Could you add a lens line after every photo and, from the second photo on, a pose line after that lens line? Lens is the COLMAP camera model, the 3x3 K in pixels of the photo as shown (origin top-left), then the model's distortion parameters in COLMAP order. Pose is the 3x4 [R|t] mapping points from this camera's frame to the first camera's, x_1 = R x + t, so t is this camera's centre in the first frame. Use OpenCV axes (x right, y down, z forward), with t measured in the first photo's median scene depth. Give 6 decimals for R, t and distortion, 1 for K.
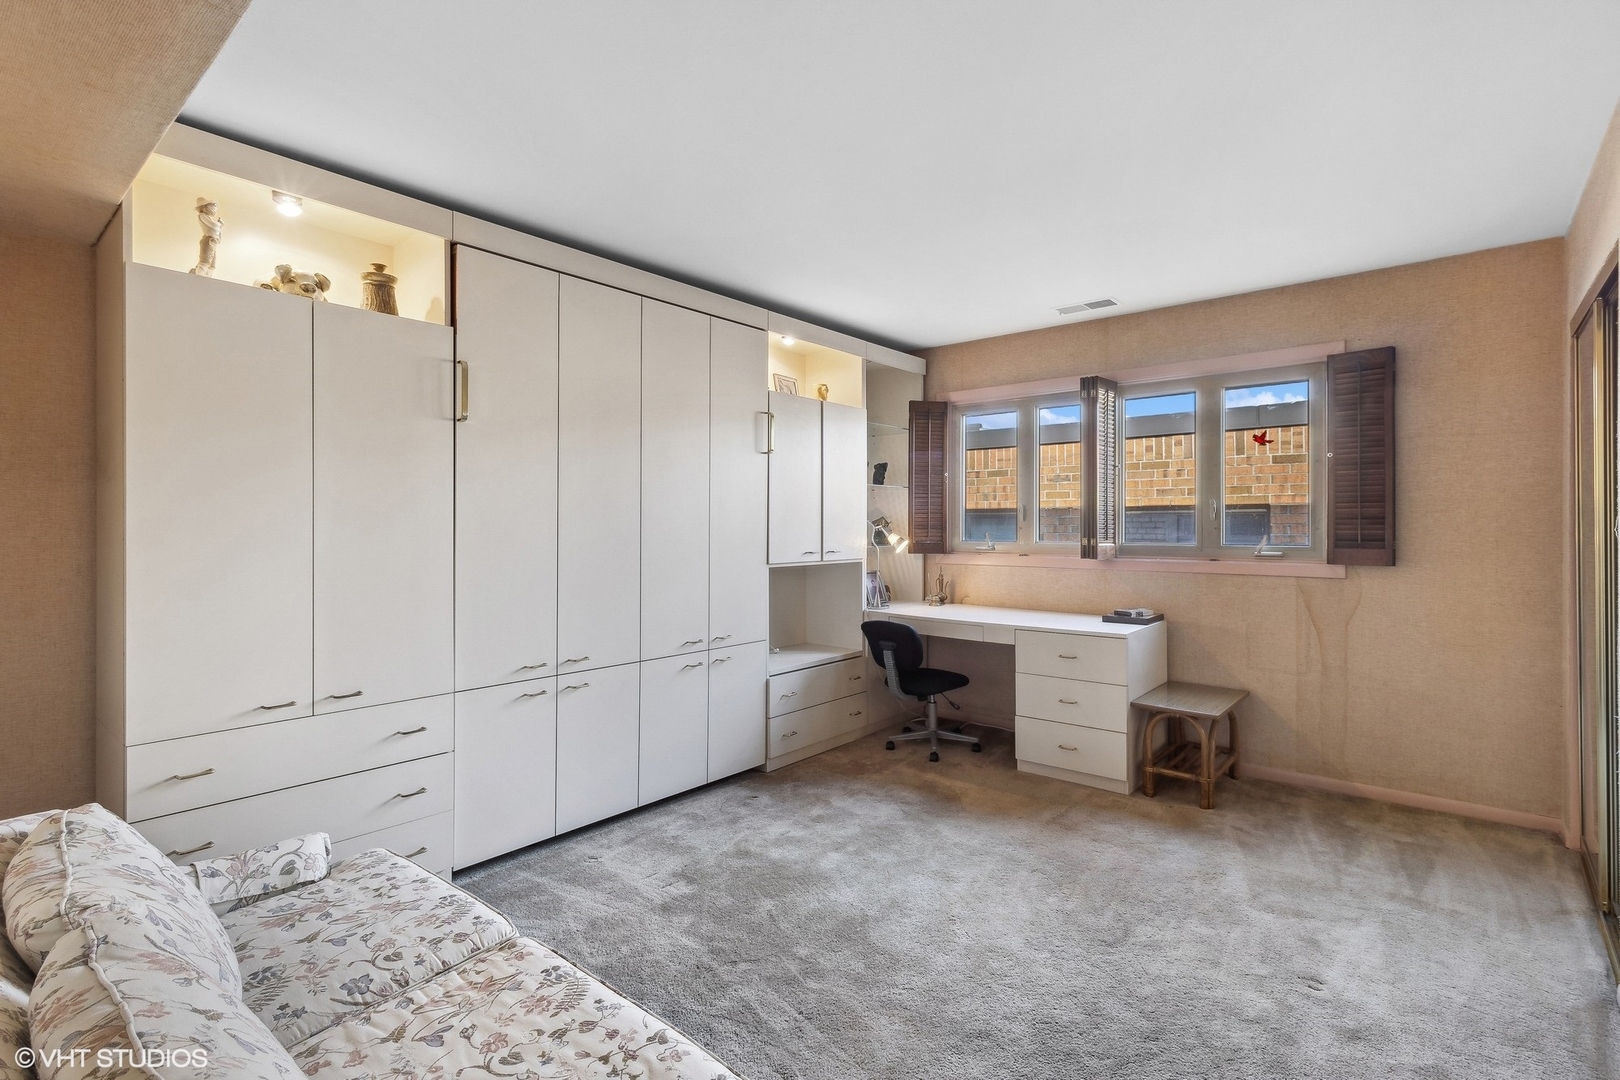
lens RADIAL K [[750.5, 0, 817.9], [0, 750.5, 524.7], [0, 0, 1]] dist [-0.000382, -0.000133]
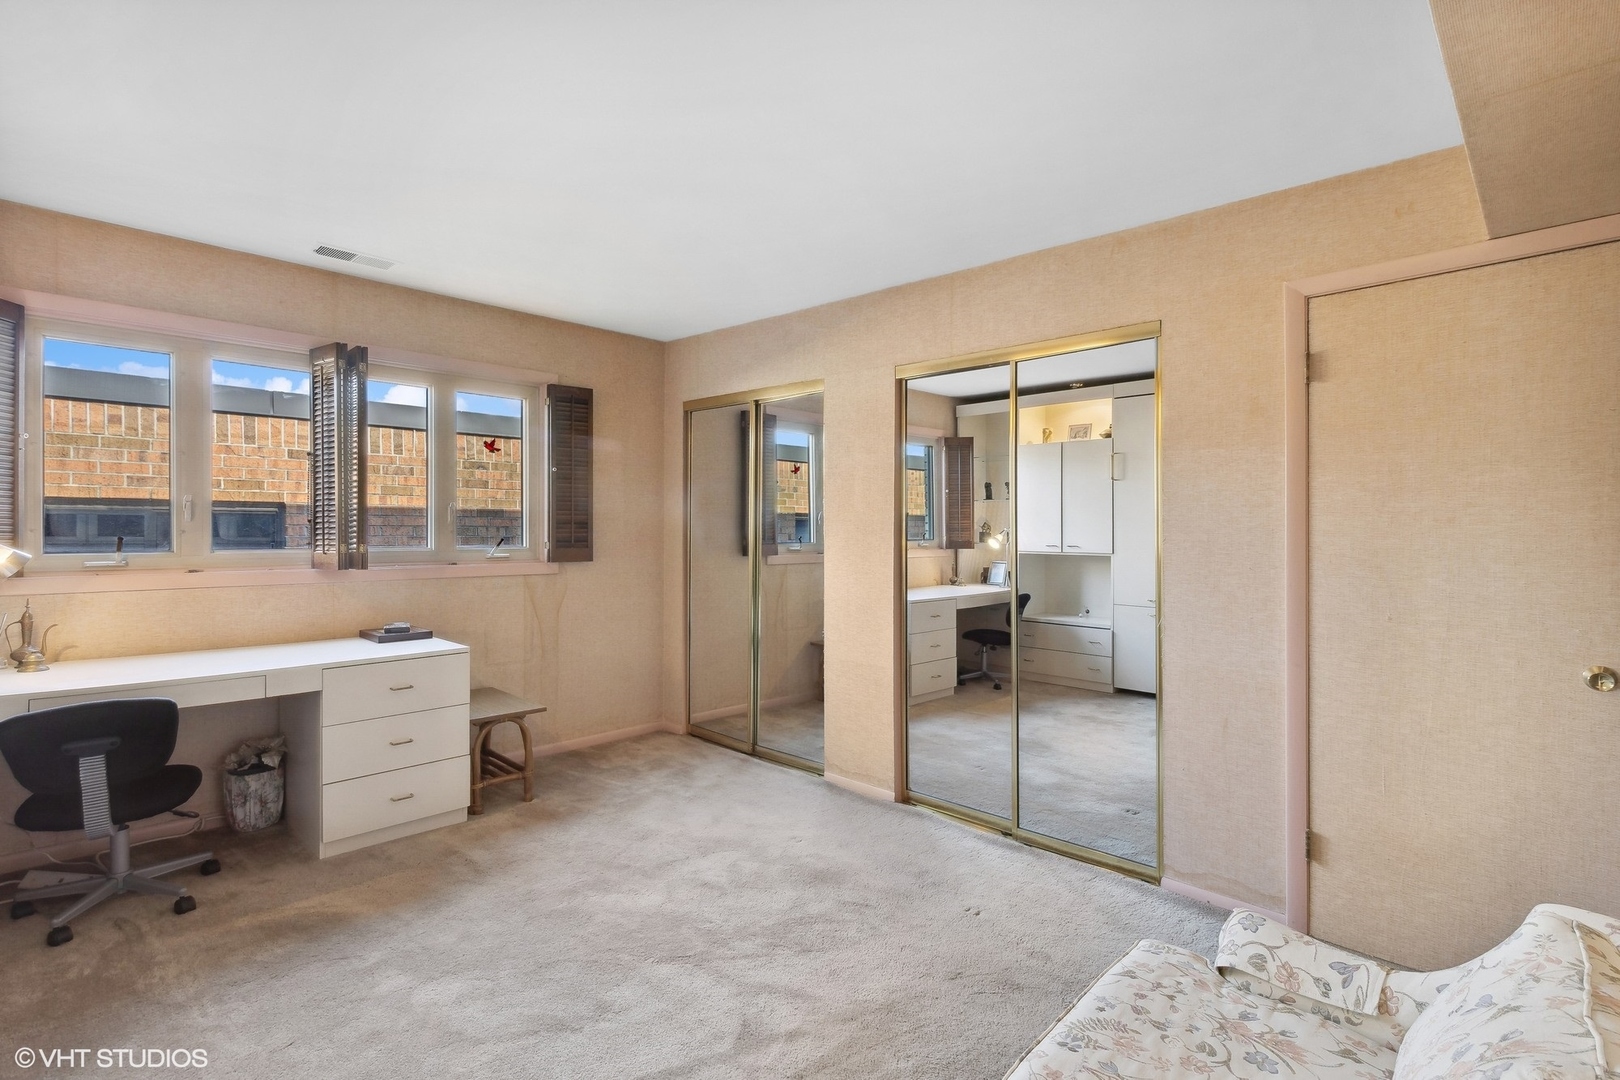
lens RADIAL K [[754.5, 0, 858.8], [0, 754.5, 533.1], [0, 0, 1]] dist [0.008963, 0.000322]
pose [[0.058598, -0.004373, 0.998272, -0.440433], [-0.008709, 0.999950, 0.004891, -0.002556], [-0.998244, -0.008981, 0.058557, 0.422067]]
